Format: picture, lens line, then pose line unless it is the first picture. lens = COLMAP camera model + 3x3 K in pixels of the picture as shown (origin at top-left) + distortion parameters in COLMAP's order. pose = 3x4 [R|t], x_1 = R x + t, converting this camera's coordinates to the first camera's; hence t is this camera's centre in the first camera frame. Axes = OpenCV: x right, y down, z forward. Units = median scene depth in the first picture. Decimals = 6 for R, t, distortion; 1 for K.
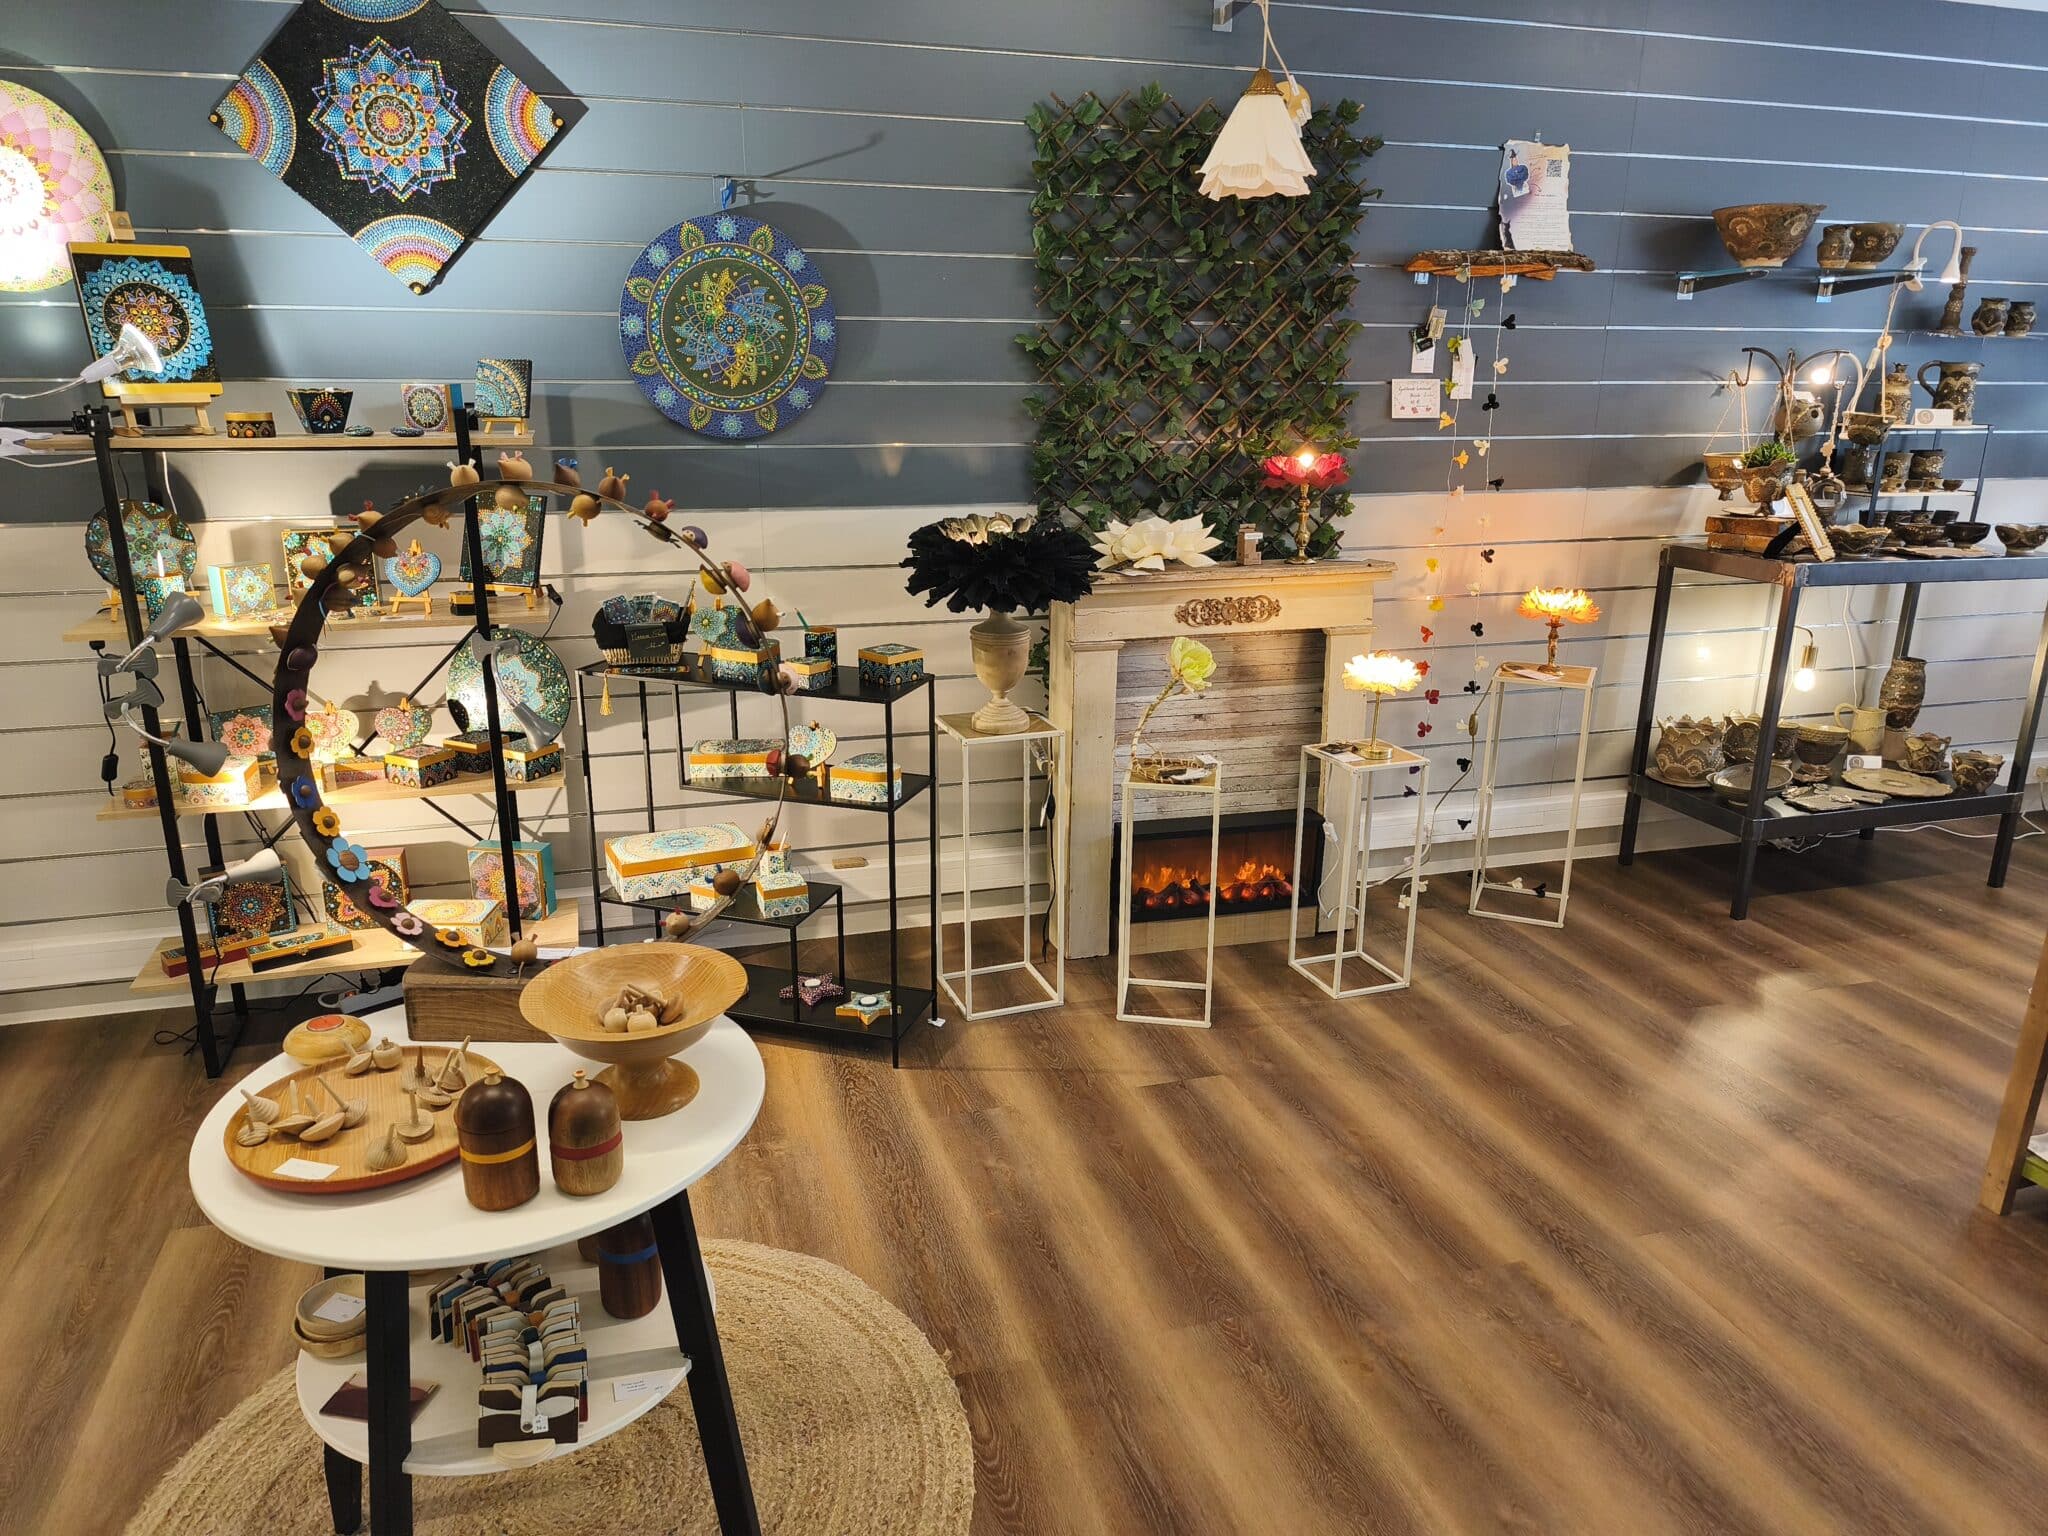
lens RADIAL K [[1378.7, 0, 1027.3], [0, 1378.7, 767.4], [0, 0, 1]] dist [0.003105, 0.001264]
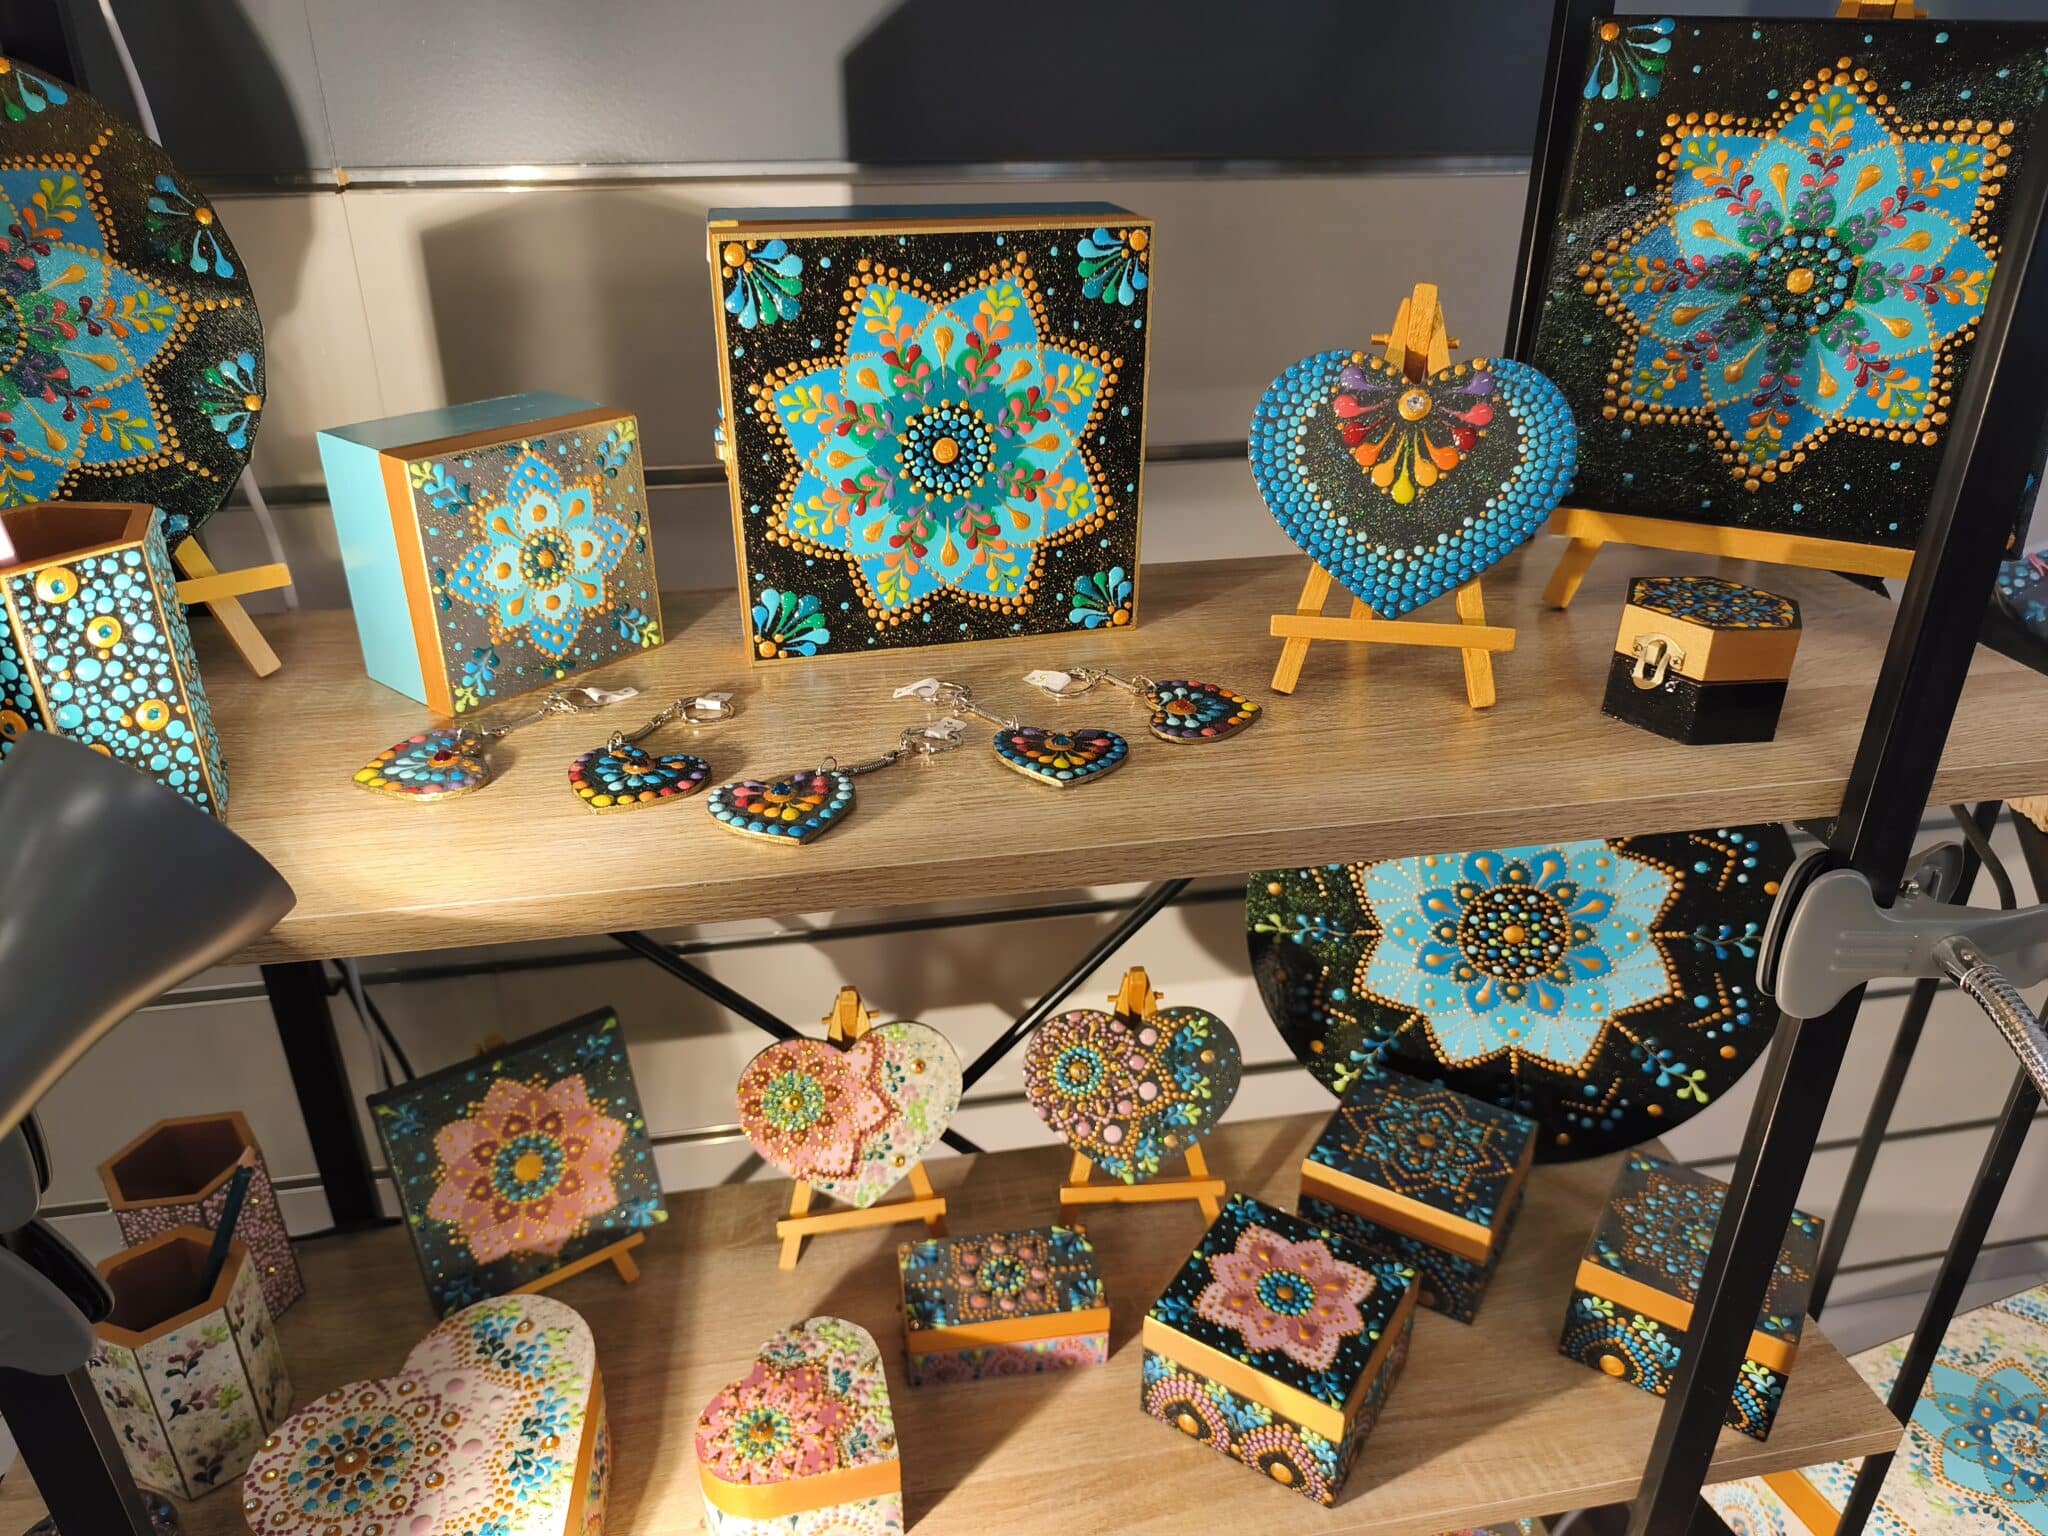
lens RADIAL K [[1378.7, 0, 1019.2], [0, 1378.7, 770.3], [0, 0, 1]] dist [0.003105, 0.001264]
pose [[0.995404, 0.035395, -0.088985, -0.469561], [-0.019318, 0.984302, 0.175432, -0.131597], [0.093797, -0.172907, 0.980462, 0.798161]]
